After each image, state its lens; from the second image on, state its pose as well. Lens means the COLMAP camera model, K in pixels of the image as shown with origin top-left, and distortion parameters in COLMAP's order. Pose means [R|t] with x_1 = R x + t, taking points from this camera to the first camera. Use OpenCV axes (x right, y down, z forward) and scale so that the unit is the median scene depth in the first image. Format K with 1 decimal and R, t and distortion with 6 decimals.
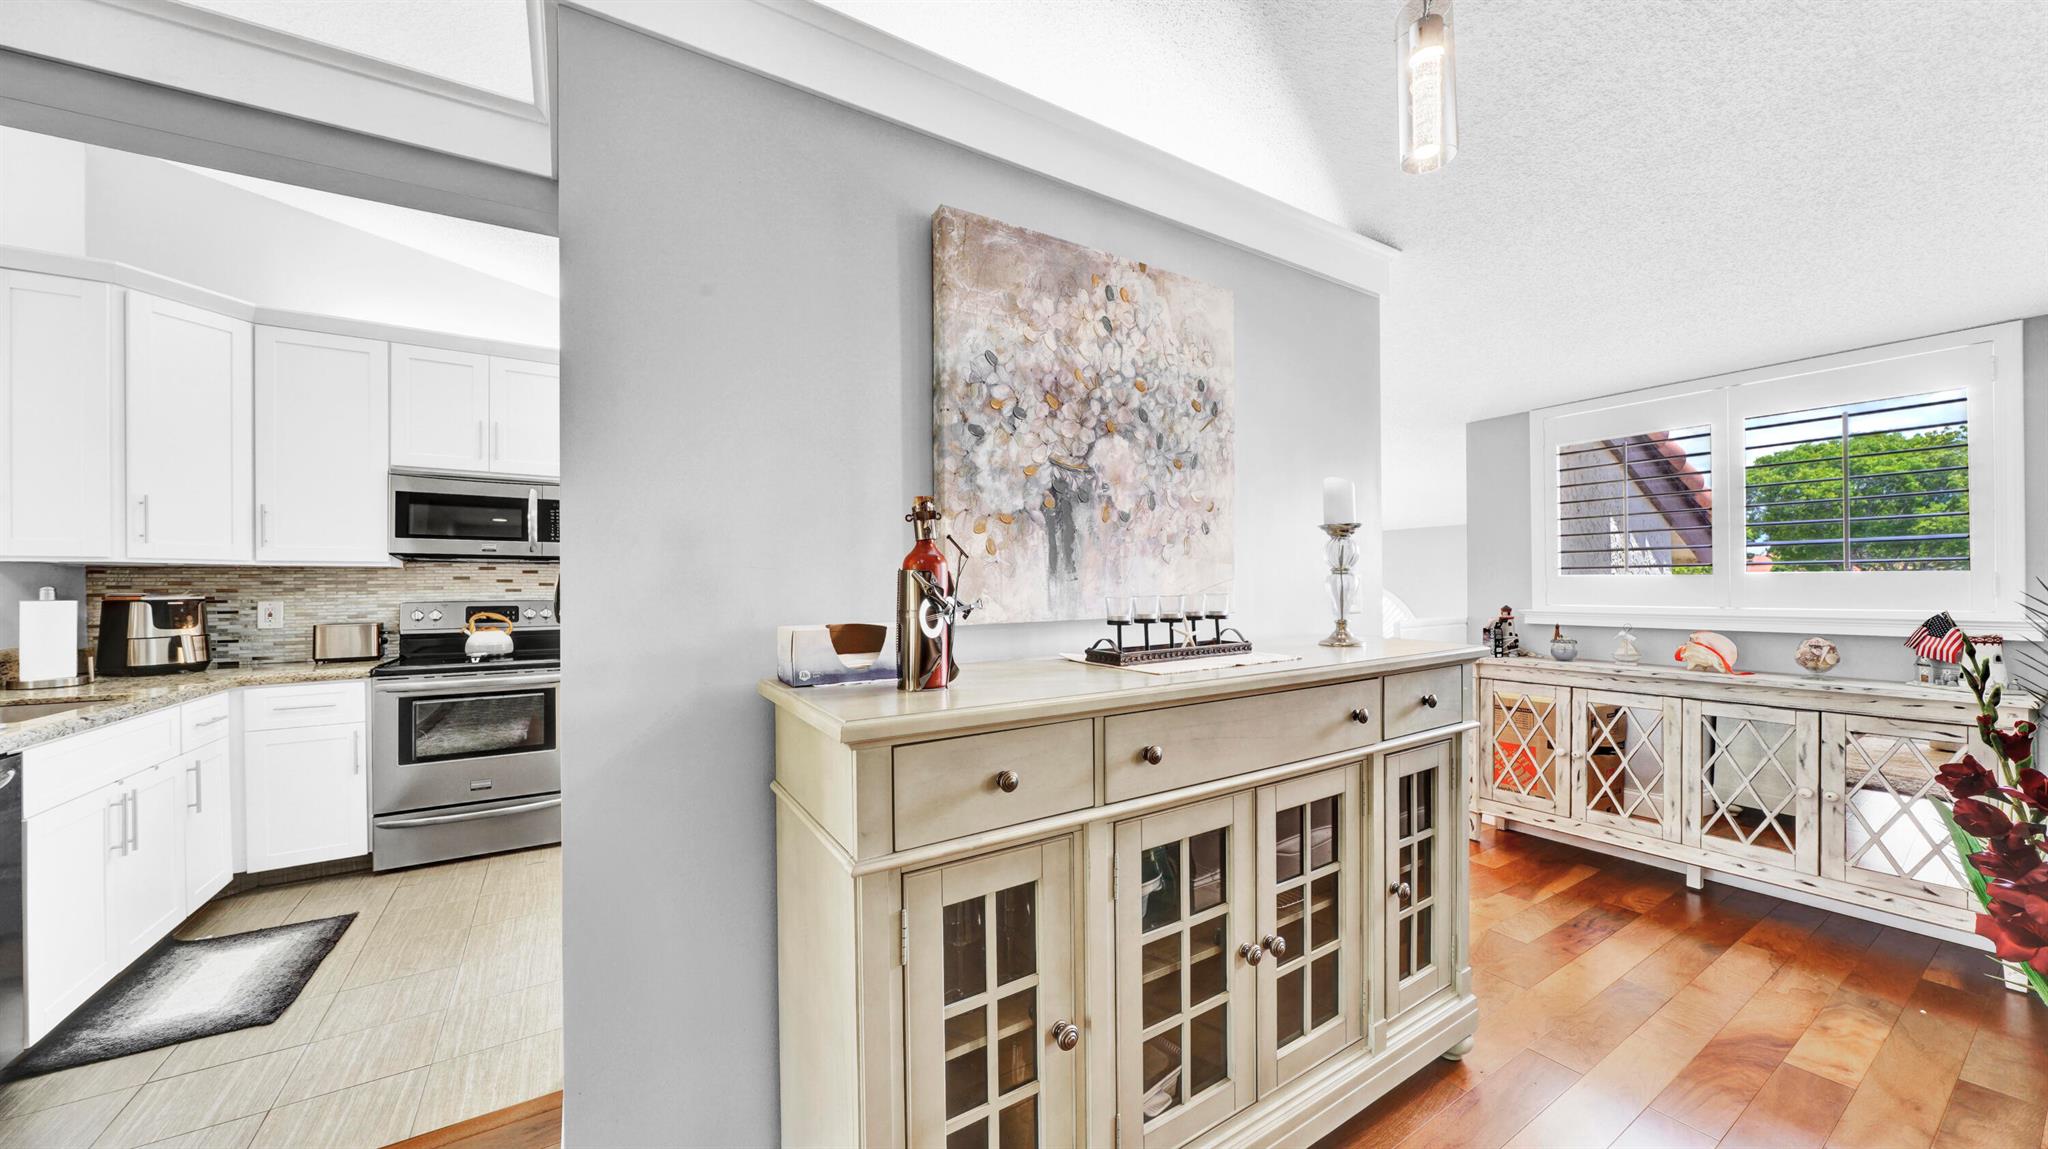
lens RADIAL K [[727.9, 0, 1034.1], [0, 727.9, 589.5], [0, 0, 1]] dist [0.001032, 0.000061]
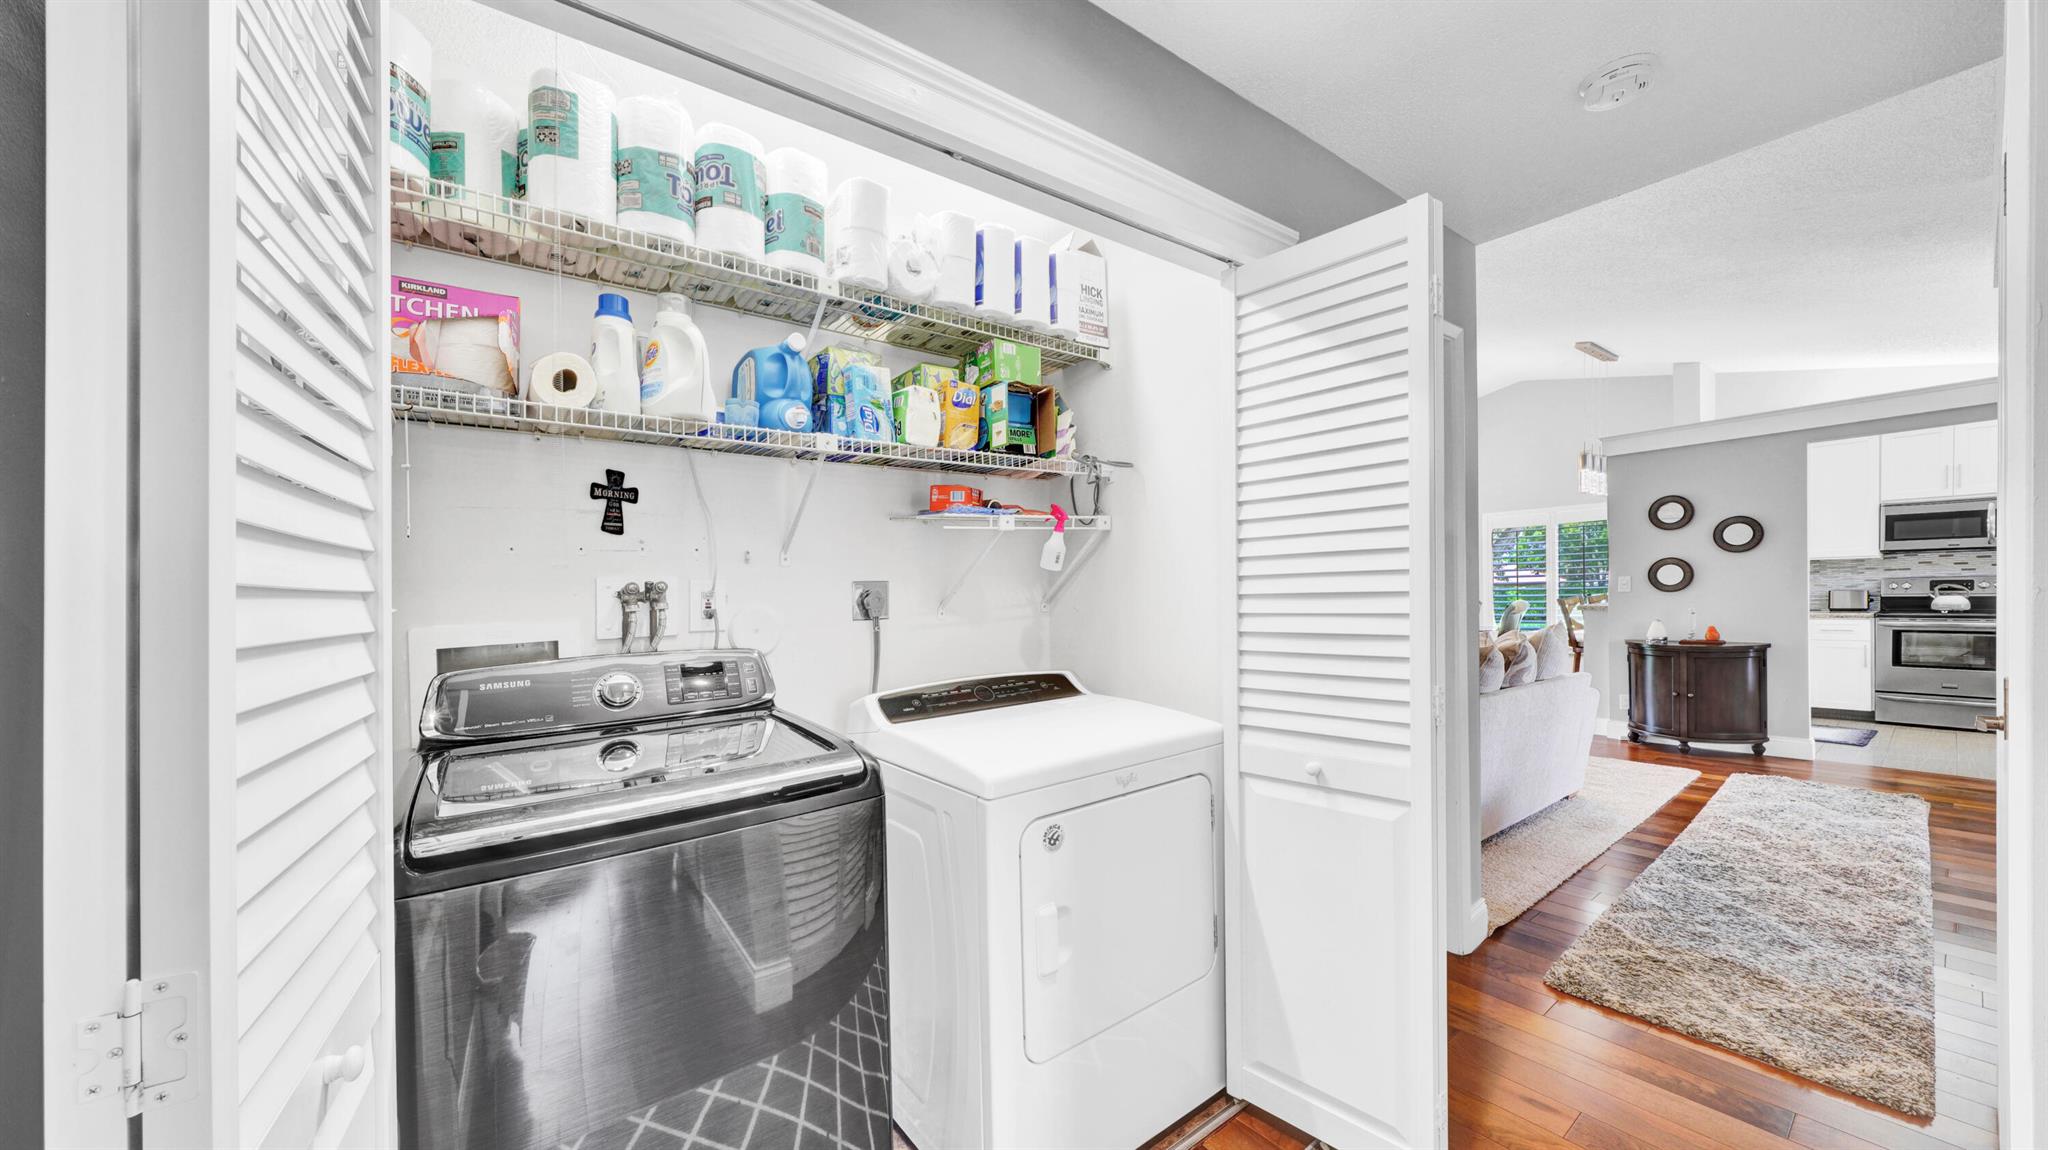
lens RADIAL K [[720.1, 0, 1021.6], [0, 720.1, 598.0], [0, 0, 1]] dist [-0.000980, 0.000018]
pose [[0.077234, 0.015460, -0.996893, 0.763463], [0.022421, 0.999600, 0.017239, -0.011971], [0.996761, -0.023683, 0.076856, -1.322753]]
